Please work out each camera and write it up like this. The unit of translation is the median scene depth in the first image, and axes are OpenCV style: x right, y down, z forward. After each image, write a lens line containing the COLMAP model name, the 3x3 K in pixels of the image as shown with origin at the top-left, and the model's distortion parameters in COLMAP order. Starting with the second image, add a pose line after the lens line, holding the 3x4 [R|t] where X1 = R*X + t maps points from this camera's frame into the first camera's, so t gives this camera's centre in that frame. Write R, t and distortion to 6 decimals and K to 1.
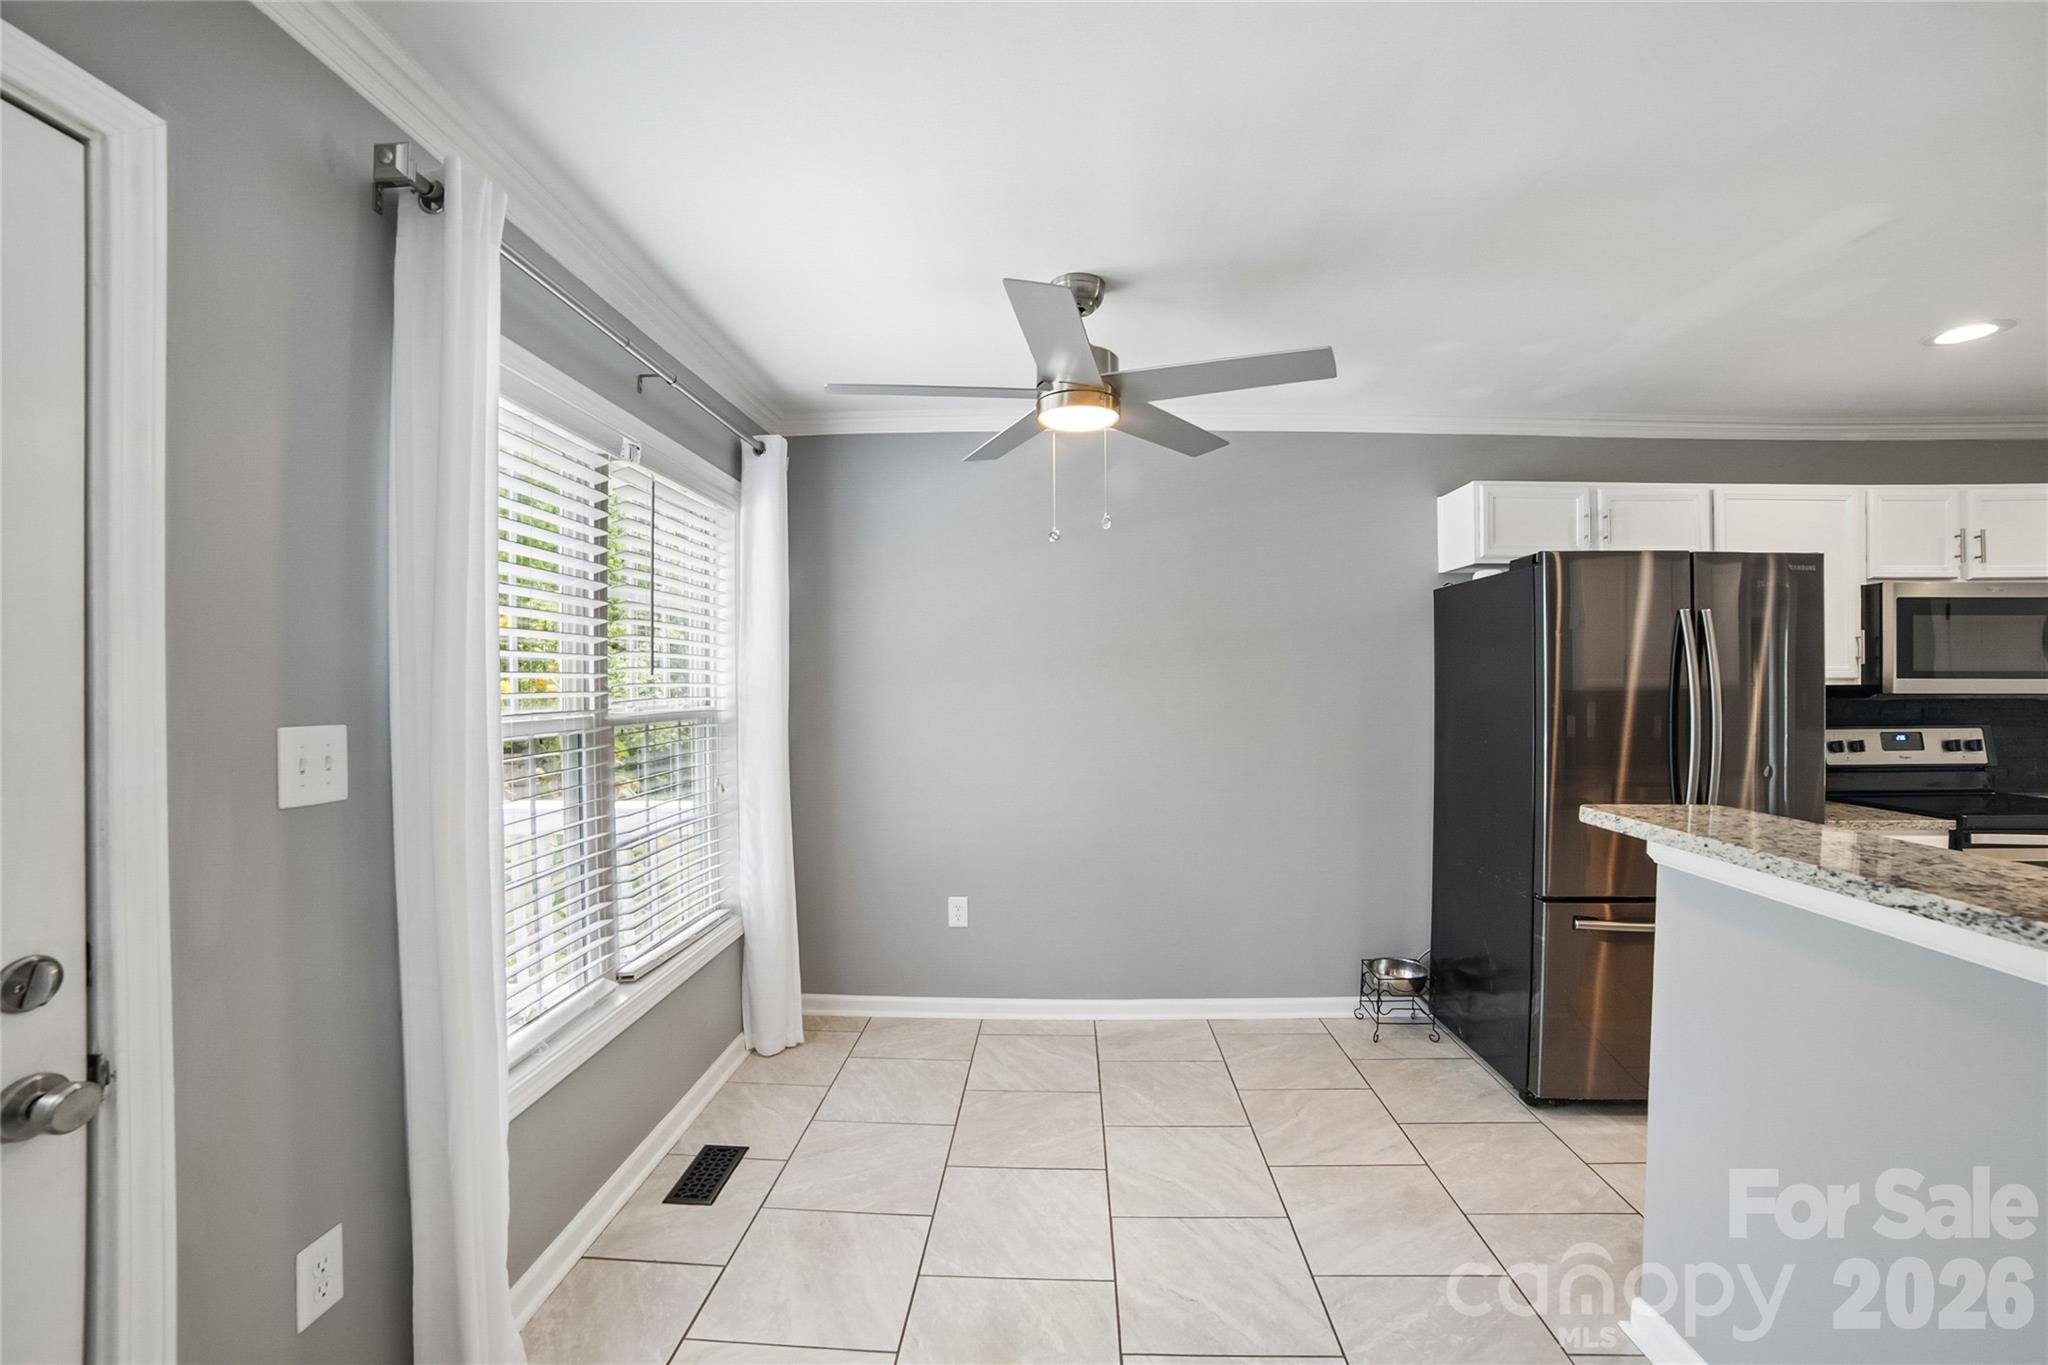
lens RADIAL K [[848.5, 0, 1019.3], [0, 848.5, 677.9], [0, 0, 1]] dist [-0.076645, 0.026880]
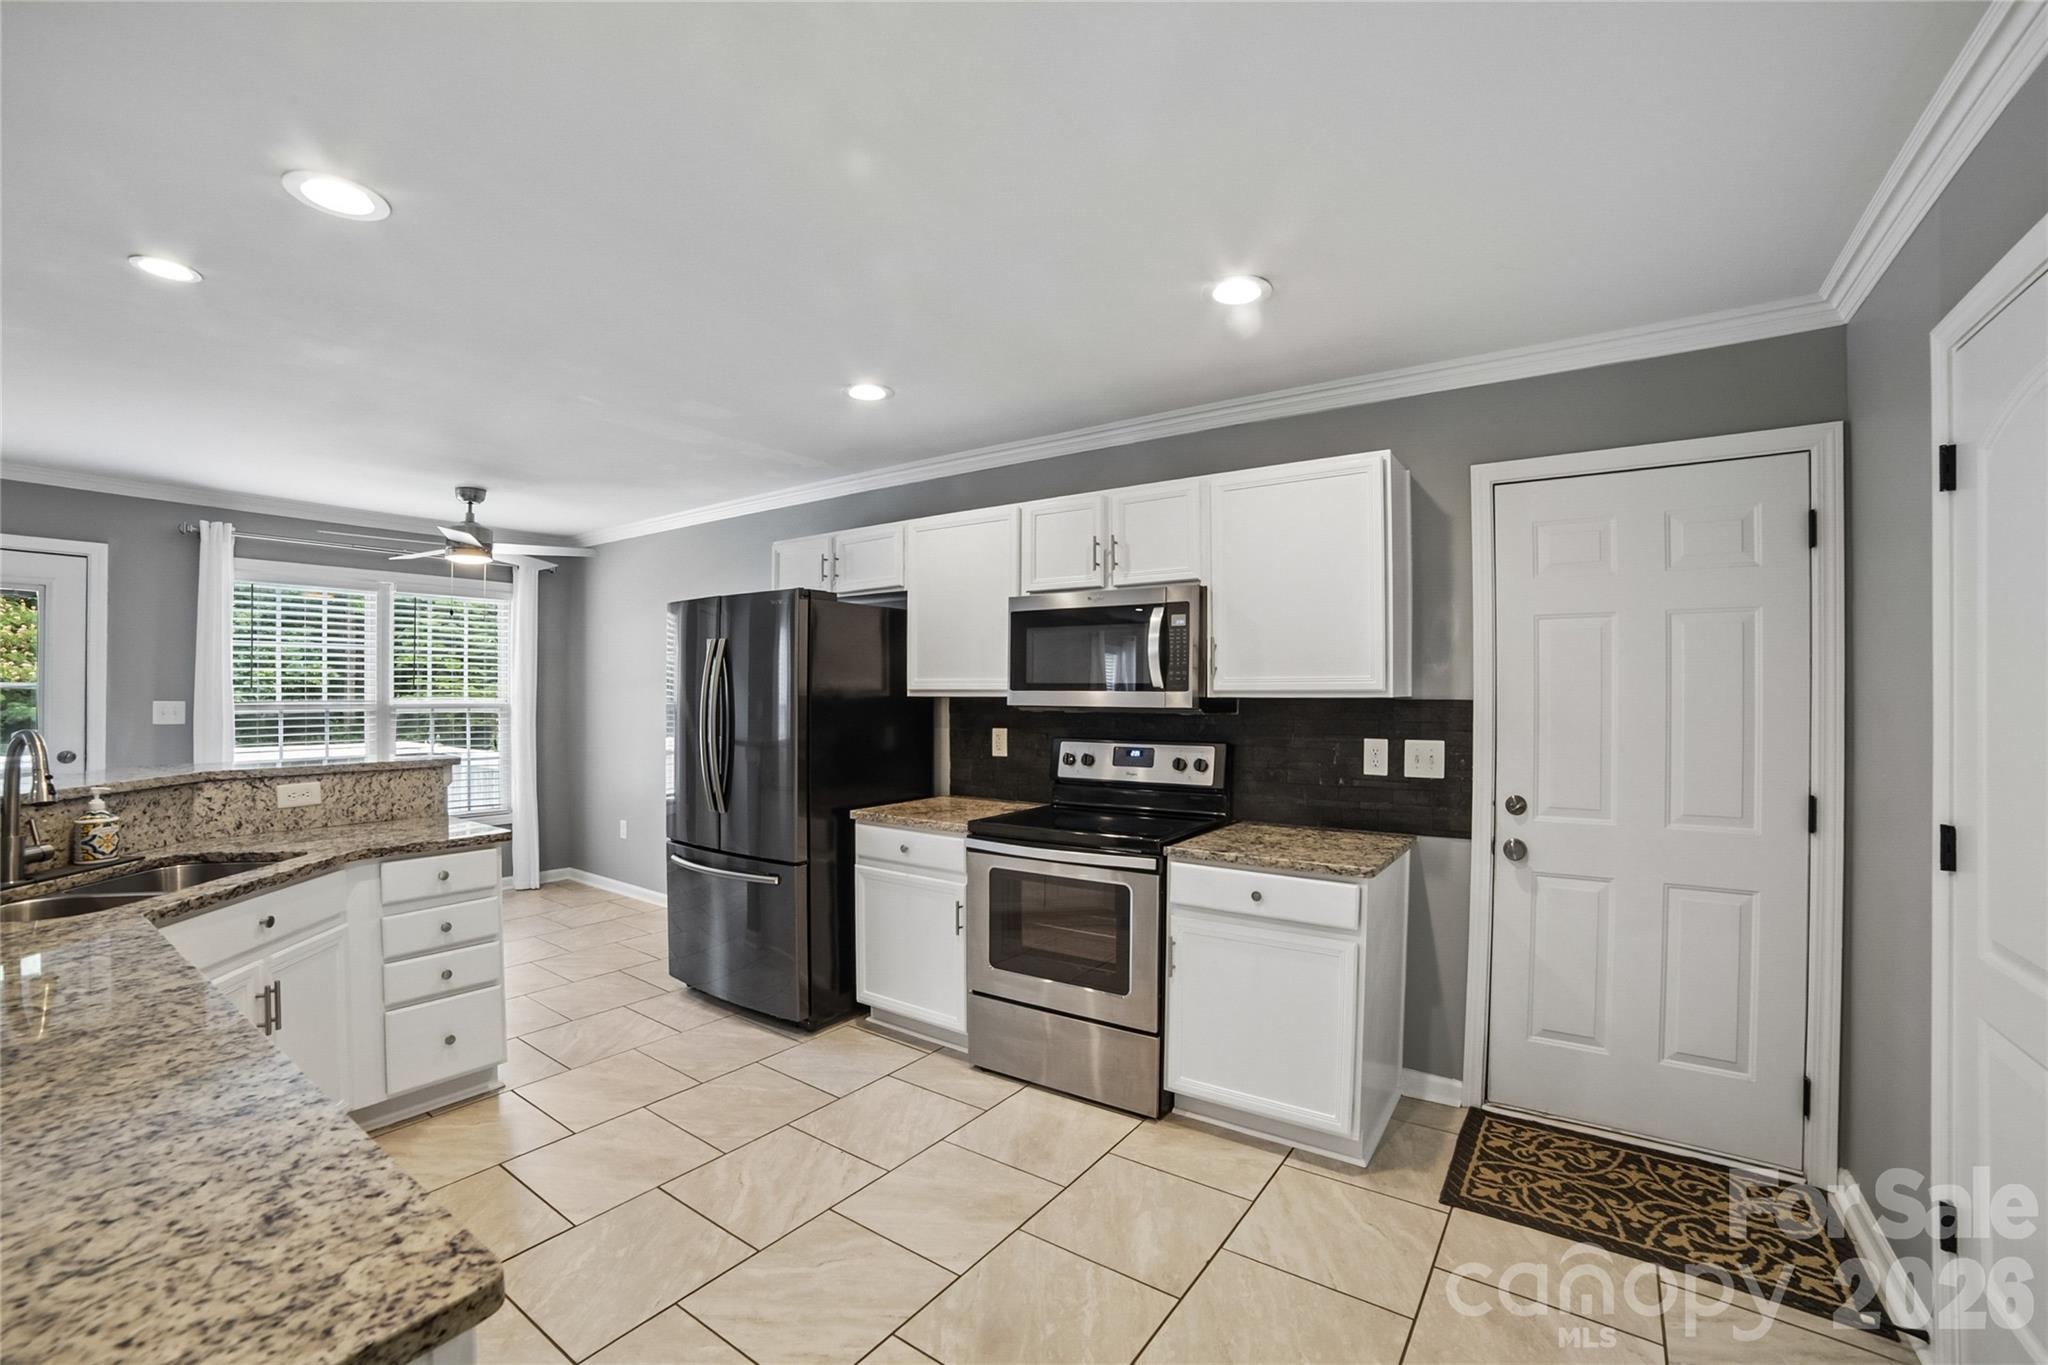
lens RADIAL K [[848.5, 0, 1019.3], [0, 848.5, 677.9], [0, 0, 1]] dist [-0.076645, 0.026880]
pose [[0.820852, -0.005394, -0.571115, 1.565471], [-0.001628, 0.999929, -0.011784, -0.003033], [0.571138, 0.010602, 0.820786, 0.098594]]
